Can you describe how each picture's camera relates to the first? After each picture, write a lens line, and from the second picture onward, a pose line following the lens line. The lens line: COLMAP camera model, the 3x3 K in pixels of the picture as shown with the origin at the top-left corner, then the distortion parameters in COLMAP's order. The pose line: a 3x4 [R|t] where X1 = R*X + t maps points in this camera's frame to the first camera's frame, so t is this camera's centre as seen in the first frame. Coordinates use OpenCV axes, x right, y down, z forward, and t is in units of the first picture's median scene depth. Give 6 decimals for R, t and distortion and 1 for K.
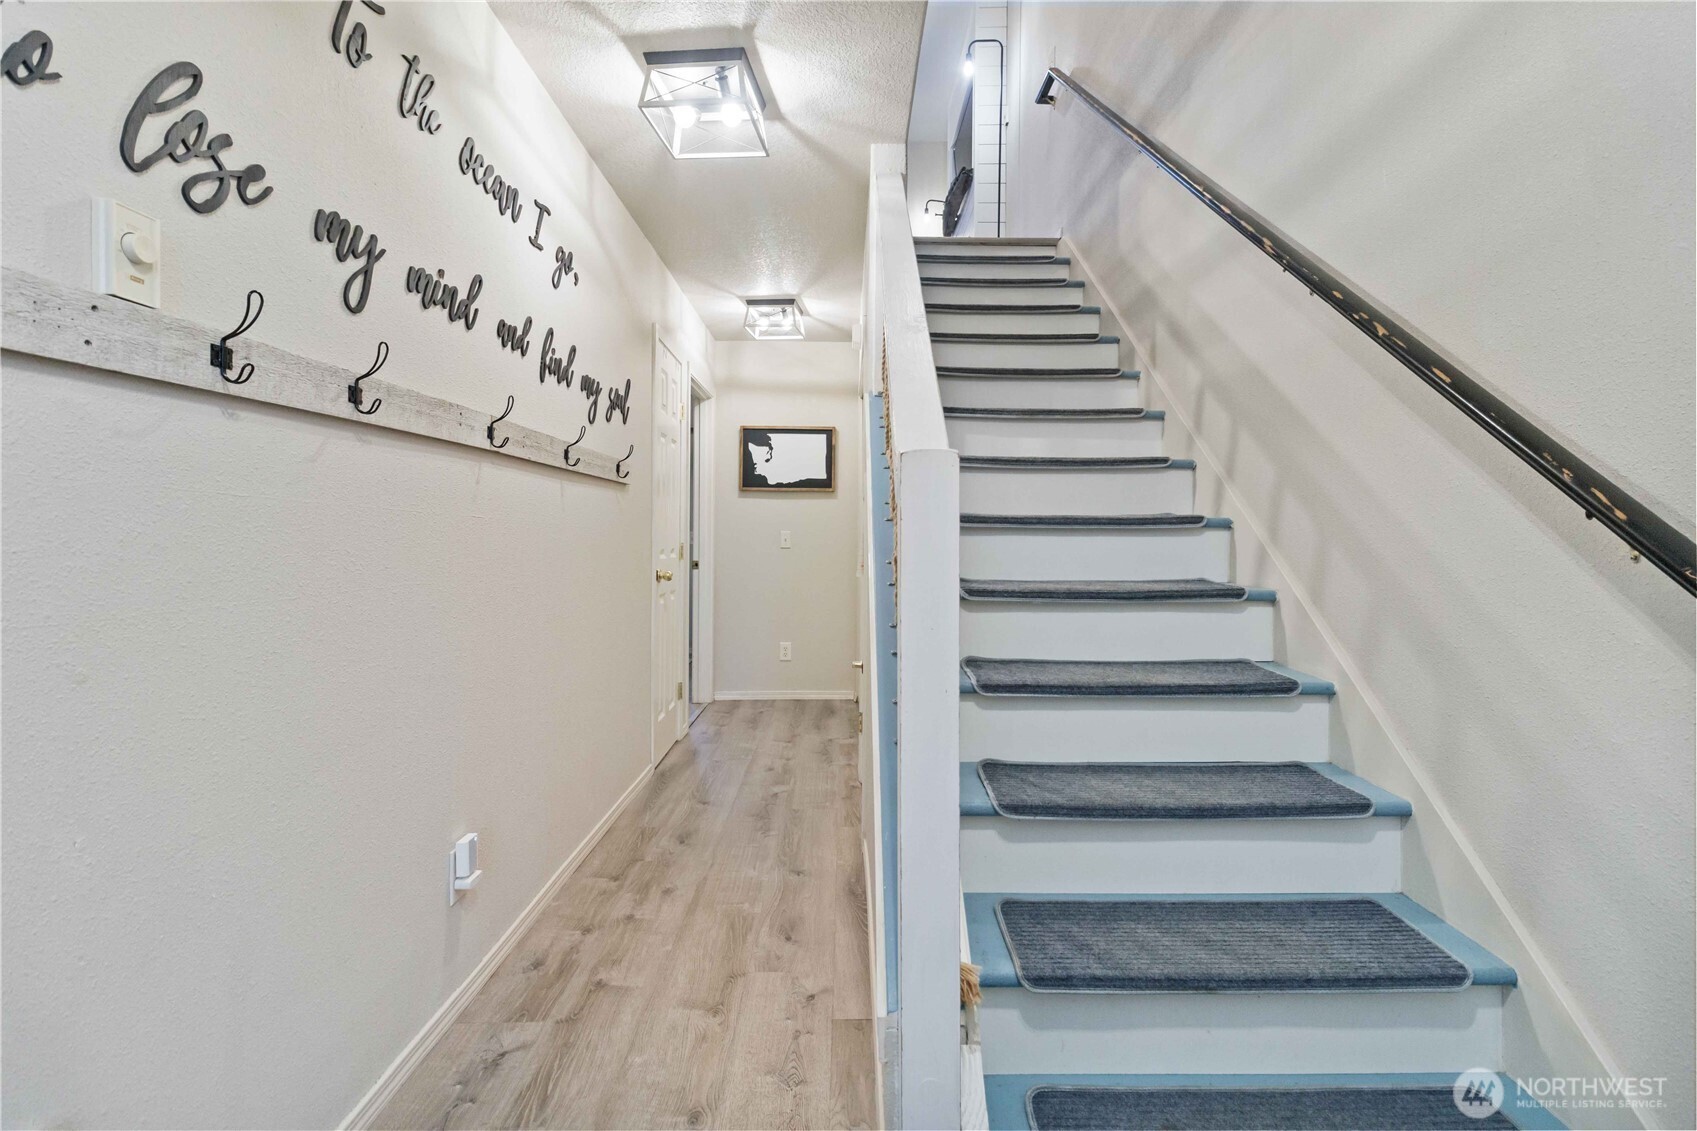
lens RADIAL K [[803.7, 0, 861.5], [0, 803.7, 525.3], [0, 0, 1]] dist [0.009322, 0.000480]
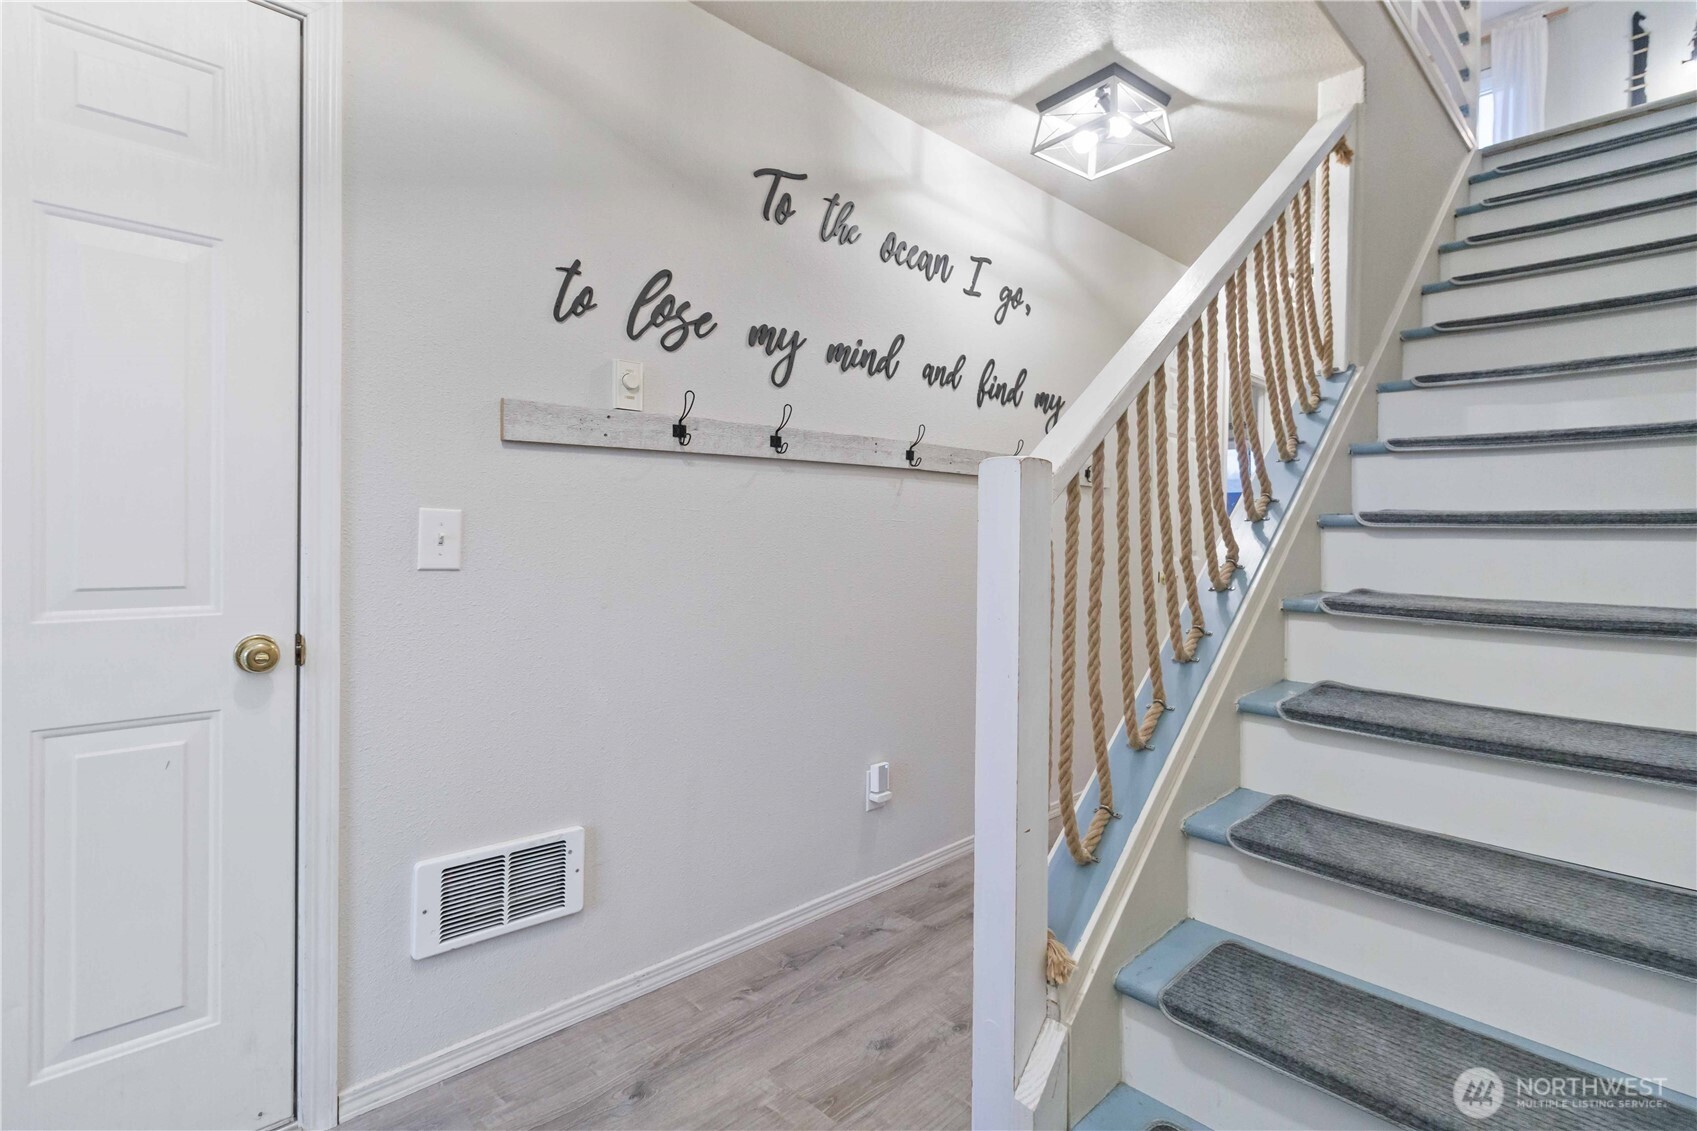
lens RADIAL K [[803.7, 0, 814.9], [0, 803.7, 518.1], [0, 0, 1]] dist [0.009322, 0.000480]
pose [[0.669325, -0.012612, -0.742863, 0.511880], [0.003132, 0.999895, -0.014153, 0.003514], [0.742963, 0.007147, 0.669294, 0.044389]]
